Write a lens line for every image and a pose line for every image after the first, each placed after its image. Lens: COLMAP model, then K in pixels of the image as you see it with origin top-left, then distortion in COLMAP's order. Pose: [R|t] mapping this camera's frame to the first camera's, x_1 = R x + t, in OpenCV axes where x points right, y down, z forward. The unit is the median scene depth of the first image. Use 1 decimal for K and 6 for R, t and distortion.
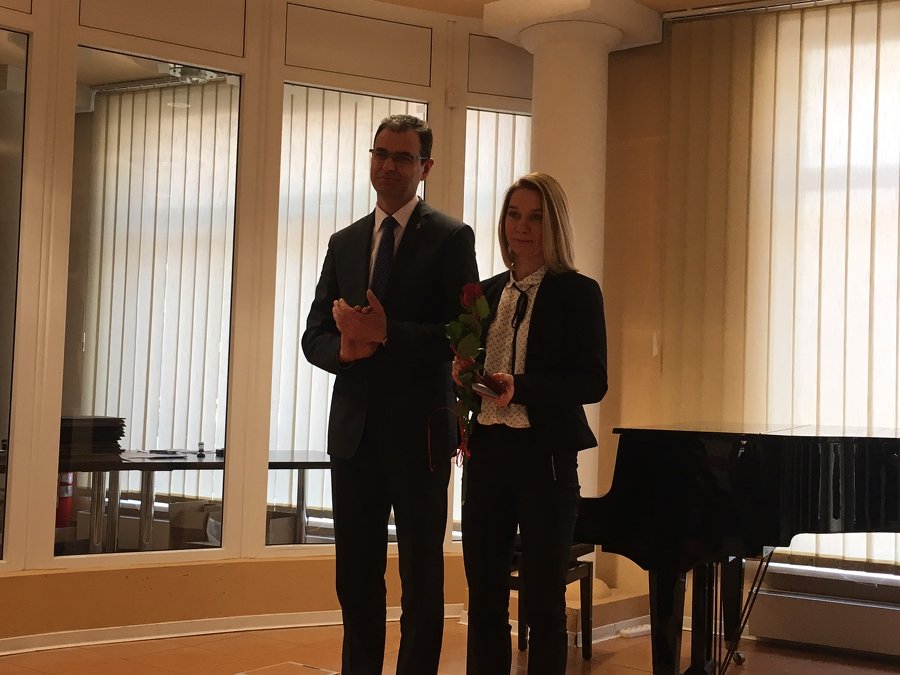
lens RADIAL K [[1184.5, 0, 450.9], [0, 1184.5, 332.9], [0, 0, 1]] dist [0.026245, 0.000000]
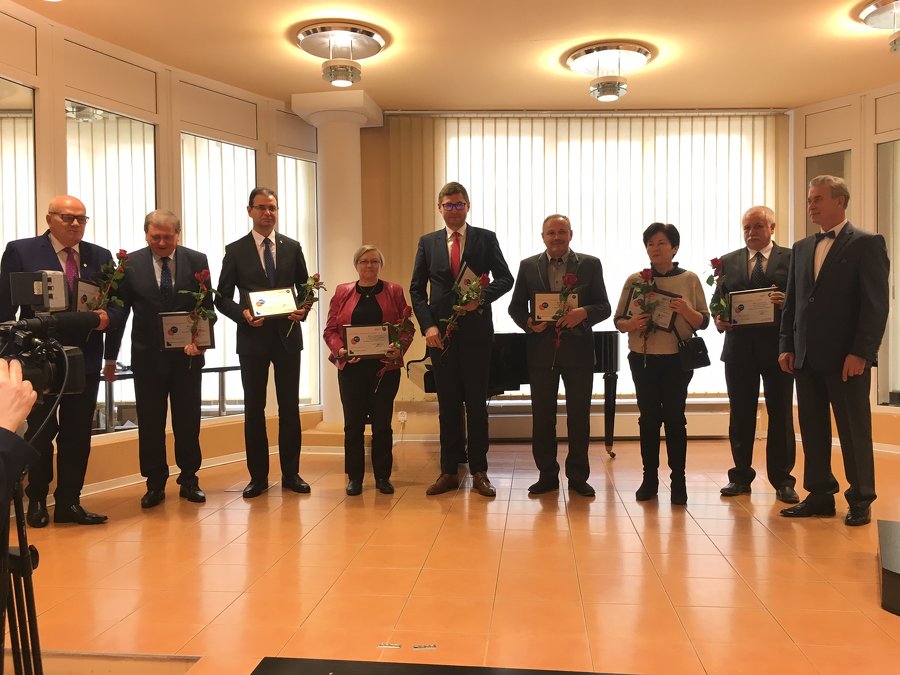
lens RADIAL K [[771.5, 0, 448.7], [0, 771.5, 339.2], [0, 0, 1]] dist [-0.012338, -0.019427]
pose [[0.848157, -0.051666, 0.527220, -0.379707], [0.015310, 0.997208, 0.073093, -0.003921], [-0.529524, -0.053922, 0.846579, -0.072000]]
